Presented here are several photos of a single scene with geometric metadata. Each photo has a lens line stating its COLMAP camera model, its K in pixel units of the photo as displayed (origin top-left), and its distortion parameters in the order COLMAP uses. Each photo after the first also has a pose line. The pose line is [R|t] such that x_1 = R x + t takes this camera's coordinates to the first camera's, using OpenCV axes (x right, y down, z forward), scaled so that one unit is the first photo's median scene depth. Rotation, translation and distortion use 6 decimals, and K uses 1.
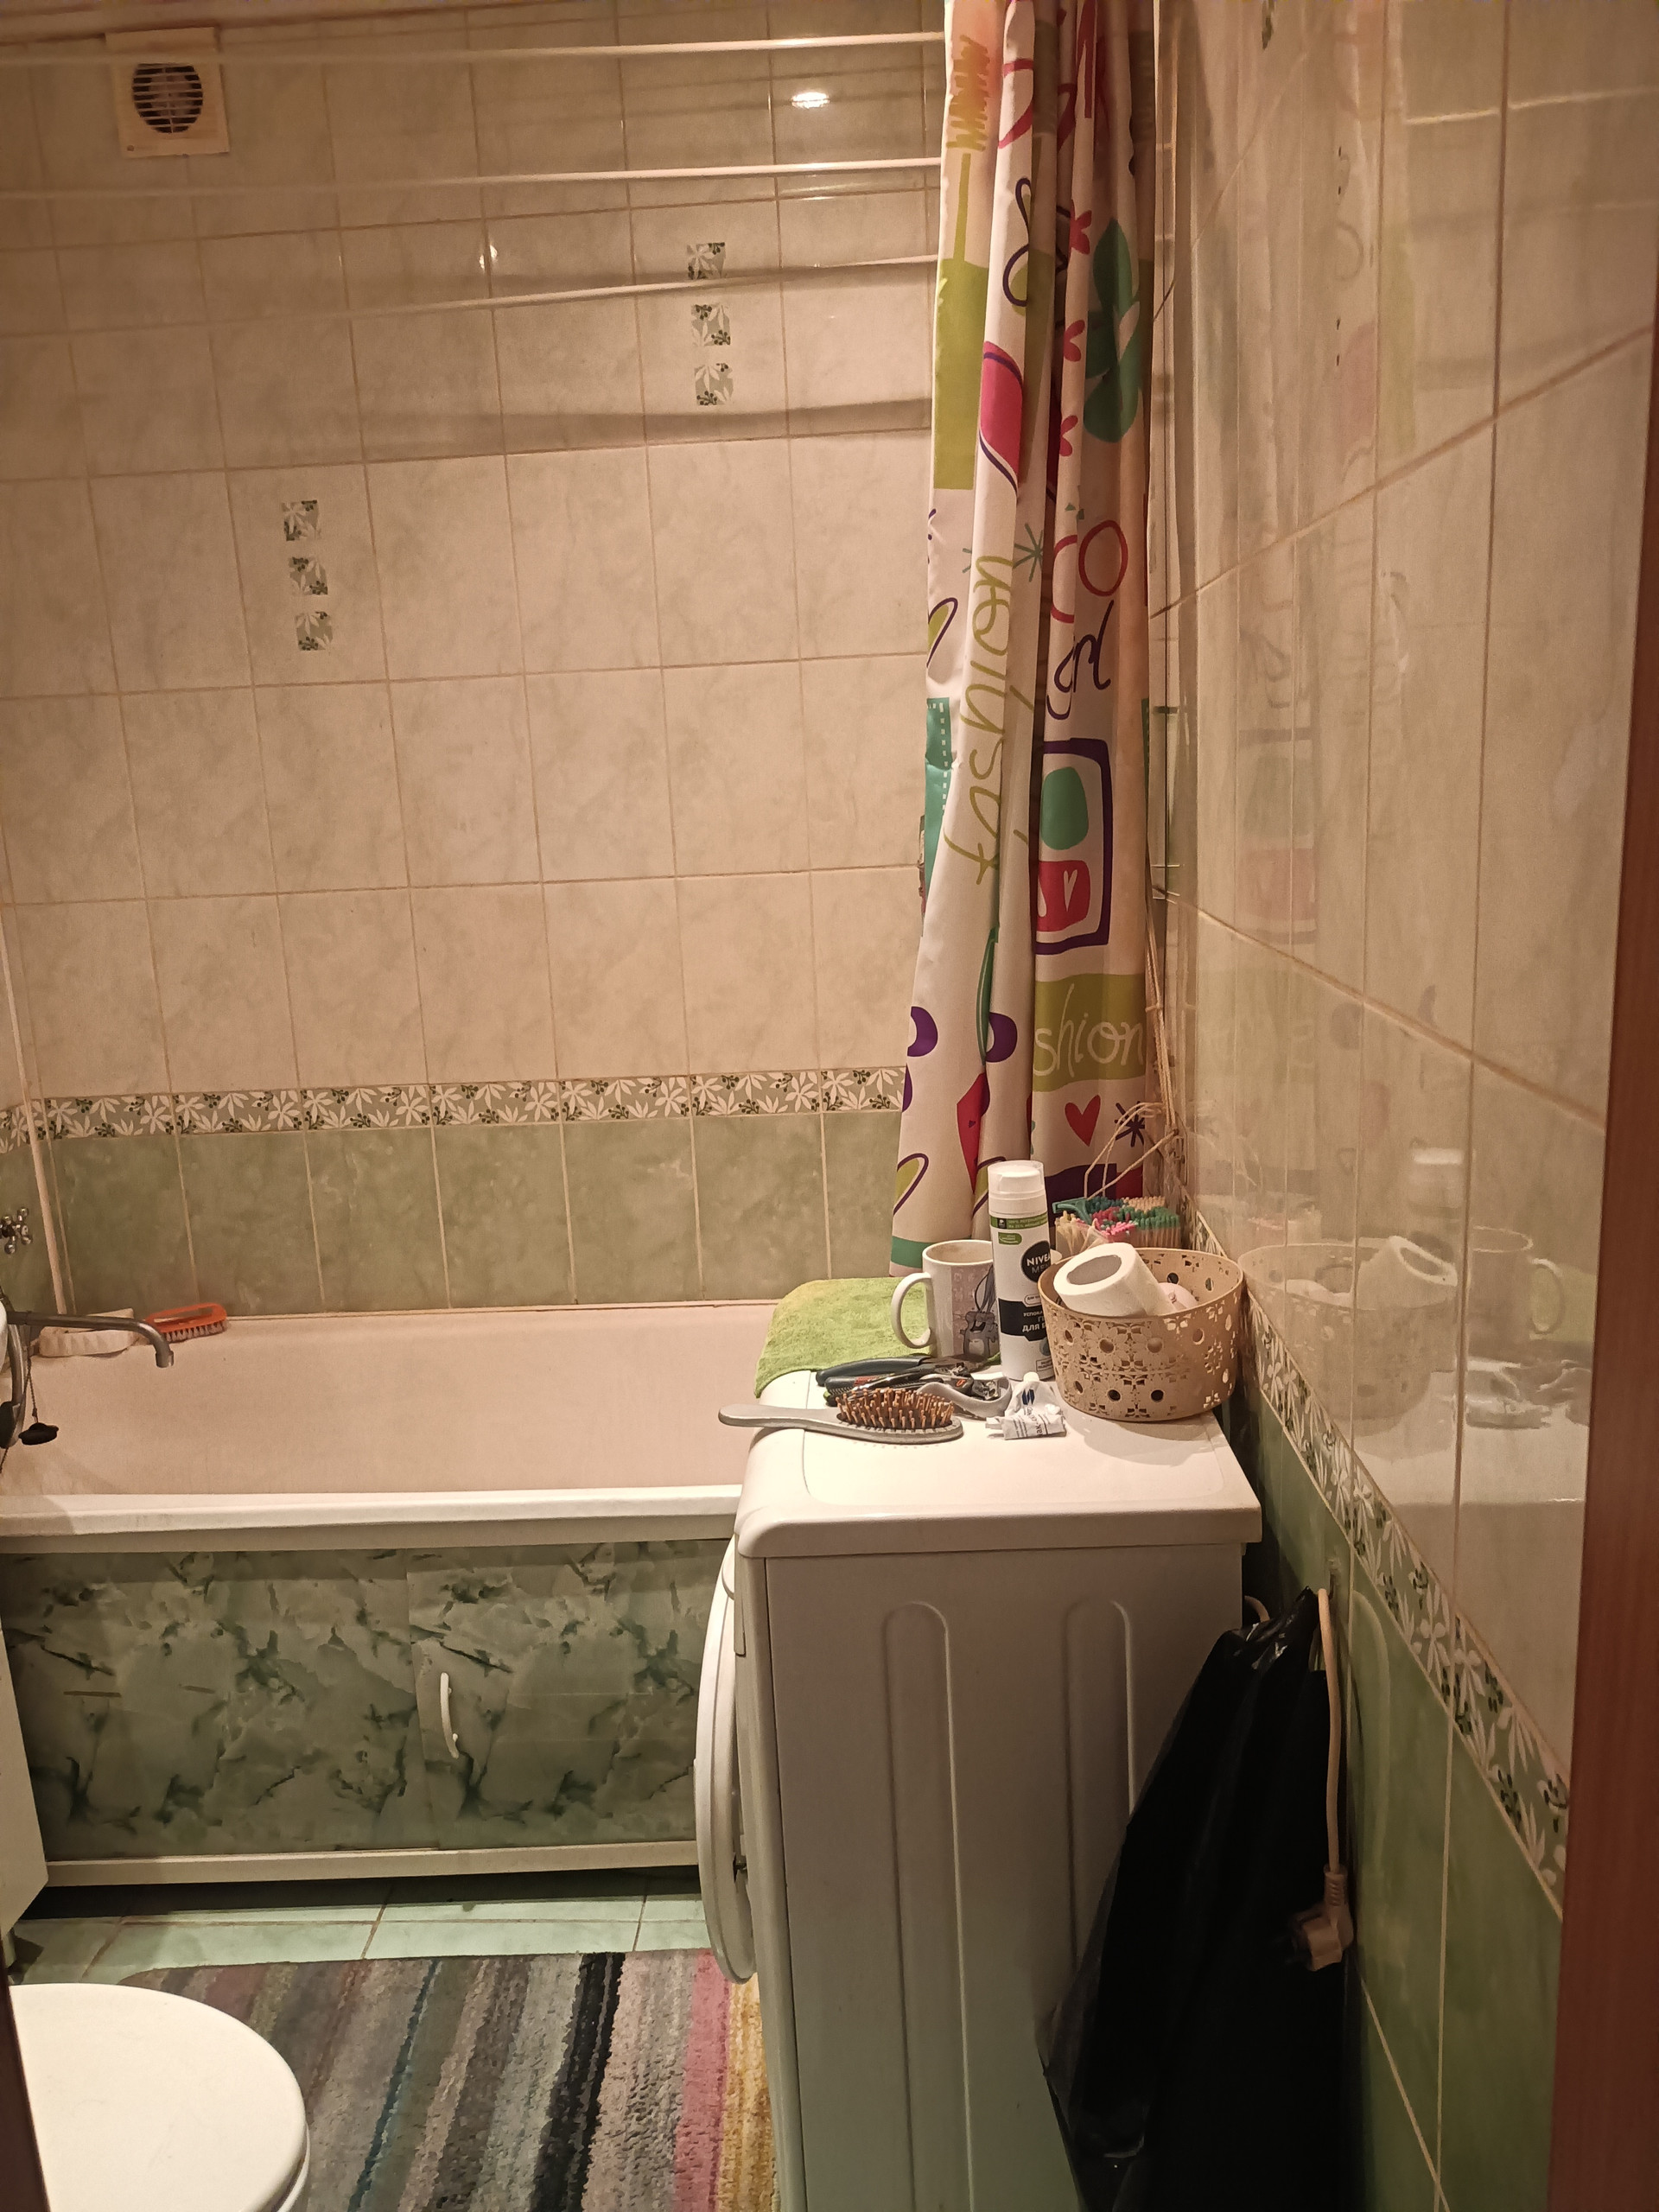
lens RADIAL K [[1636.1, 0, 819.8], [0, 1636.1, 1099.1], [0, 0, 1]] dist [0.034672, -0.035983]
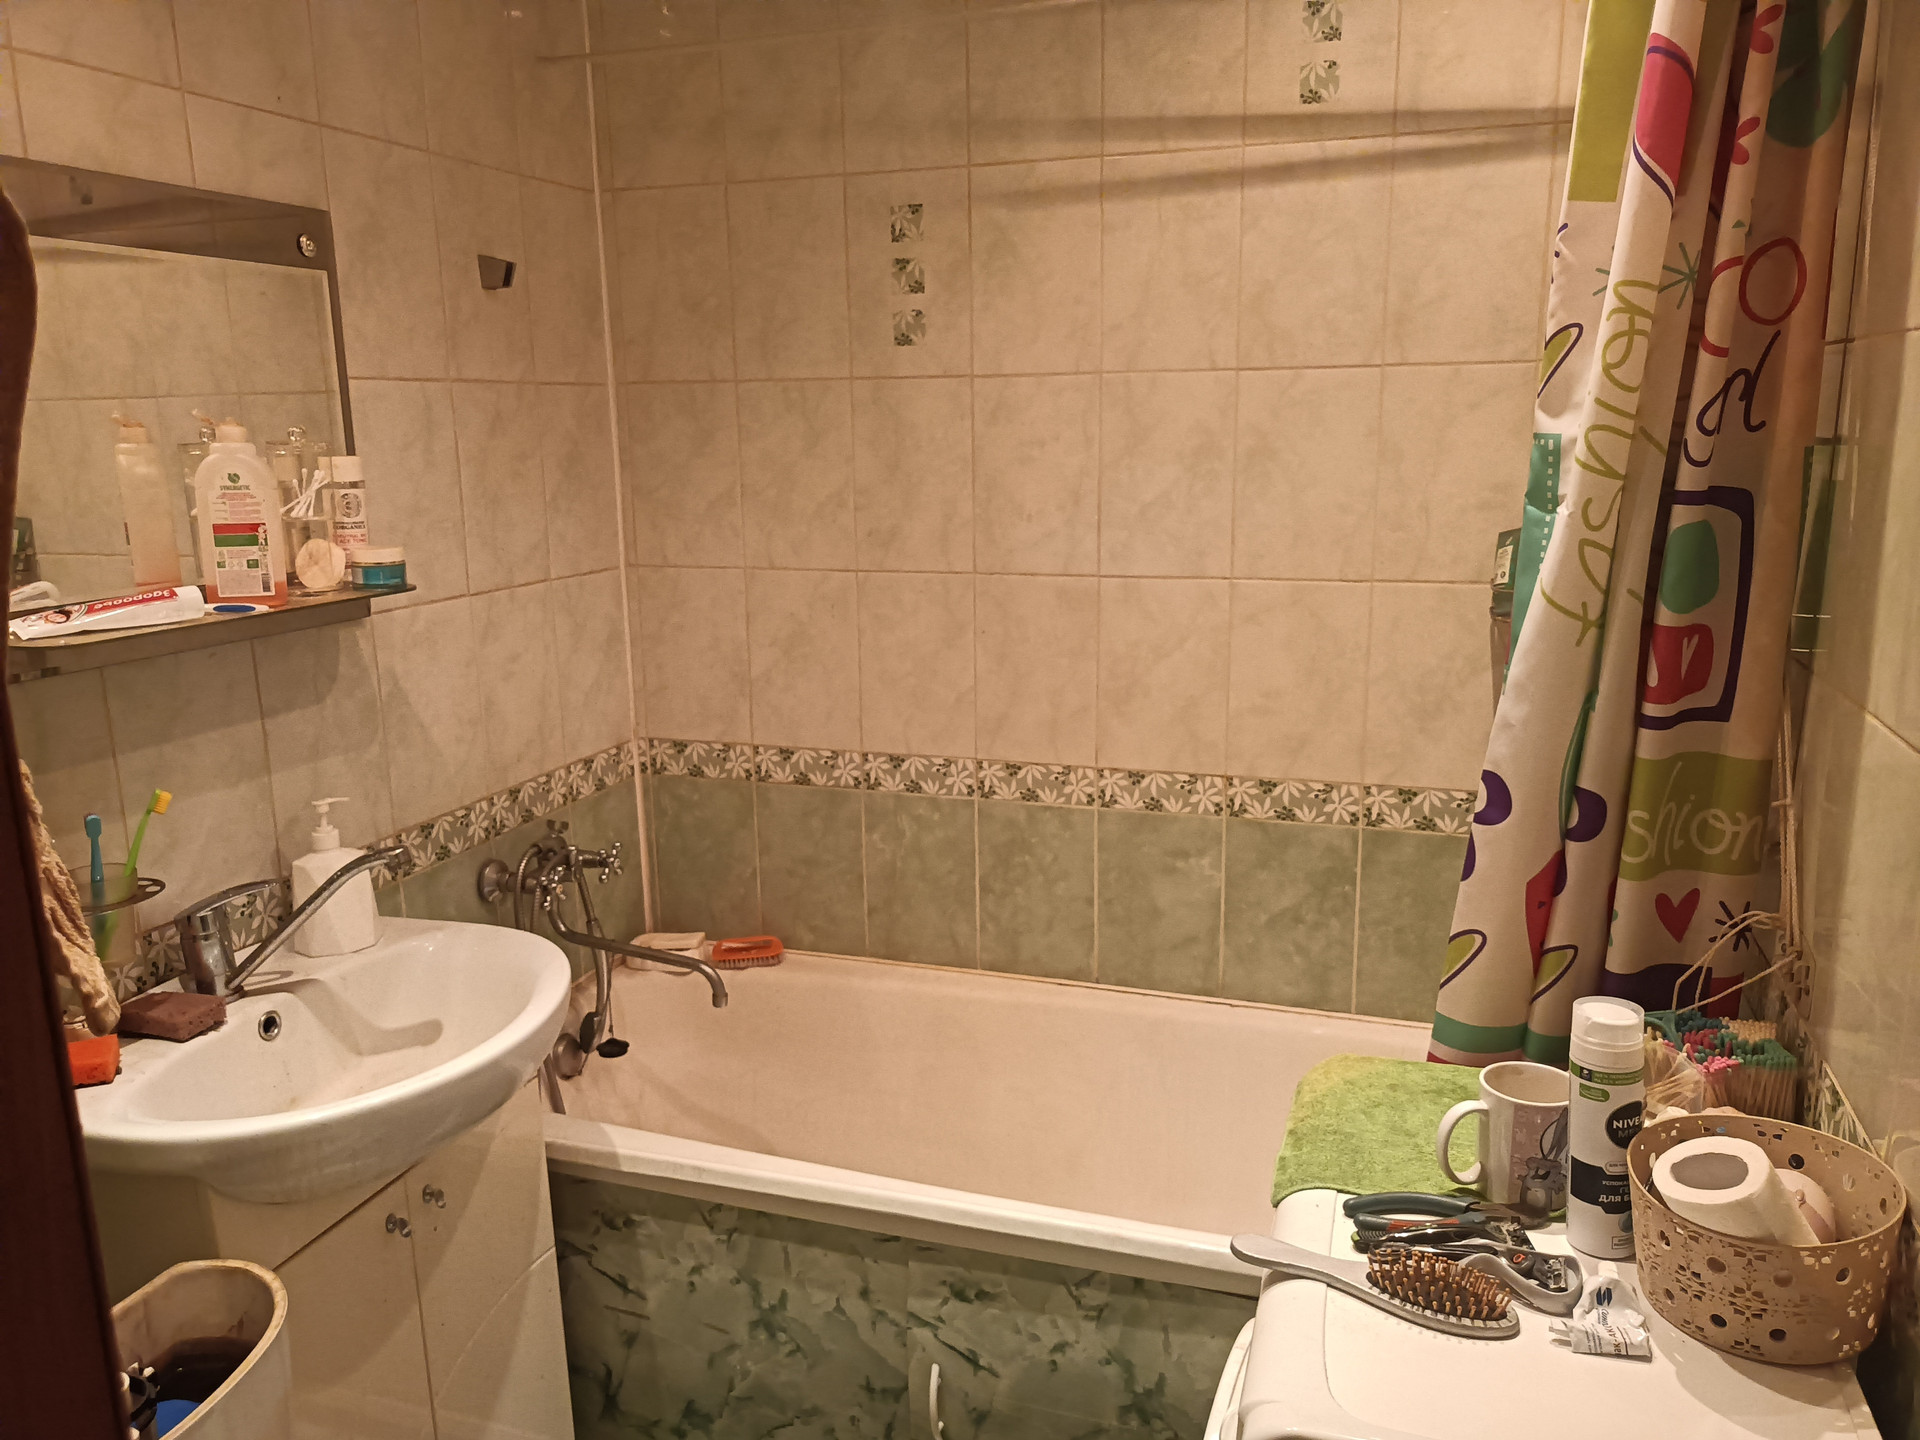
lens RADIAL K [[1420.1, 0, 954.4], [0, 1420.1, 718.5], [0, 0, 1]] dist [0.034672, -0.035983]
pose [[0.961368, 0.089787, -0.260210, -0.021385], [-0.084646, 0.995931, 0.030920, -0.078990], [0.261927, -0.007700, 0.965057, 0.145054]]
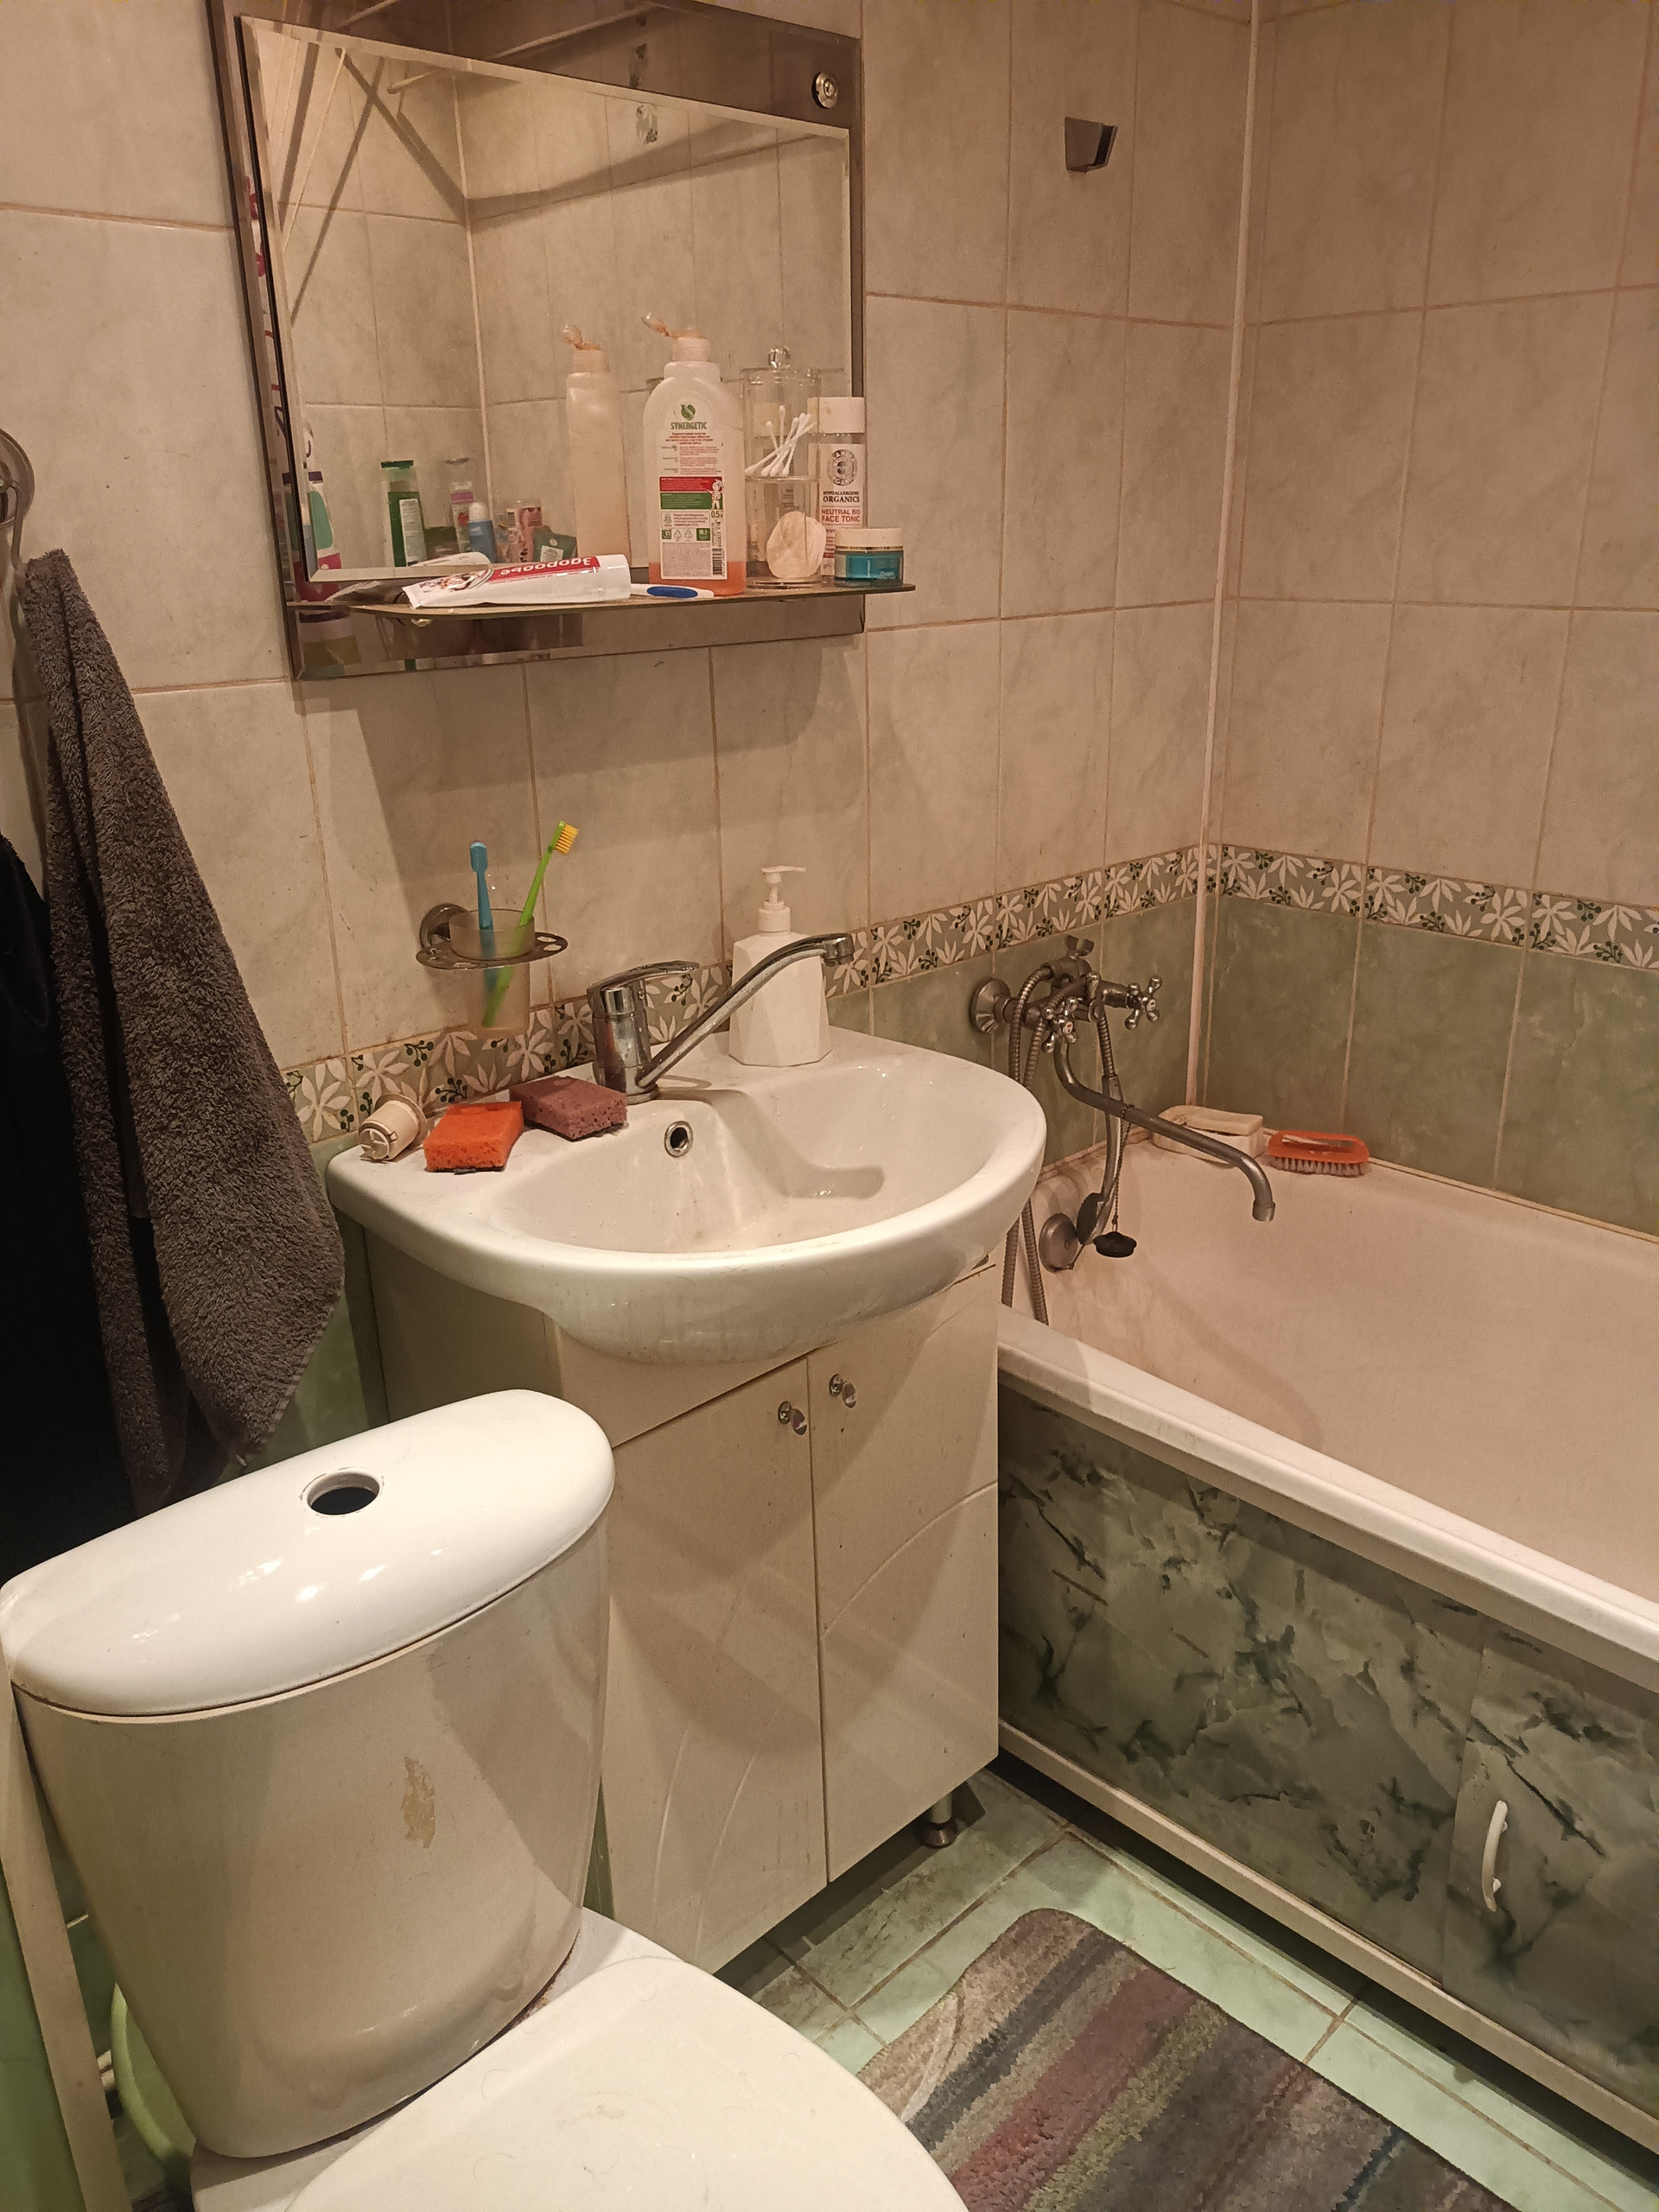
lens RADIAL K [[1636.1, 0, 819.8], [0, 1636.1, 1099.1], [0, 0, 1]] dist [0.034672, -0.035983]
pose [[0.723085, 0.269221, -0.636135, -0.074852], [-0.153361, 0.960507, 0.232176, -0.048137], [0.673520, -0.070325, 0.735816, 0.317636]]
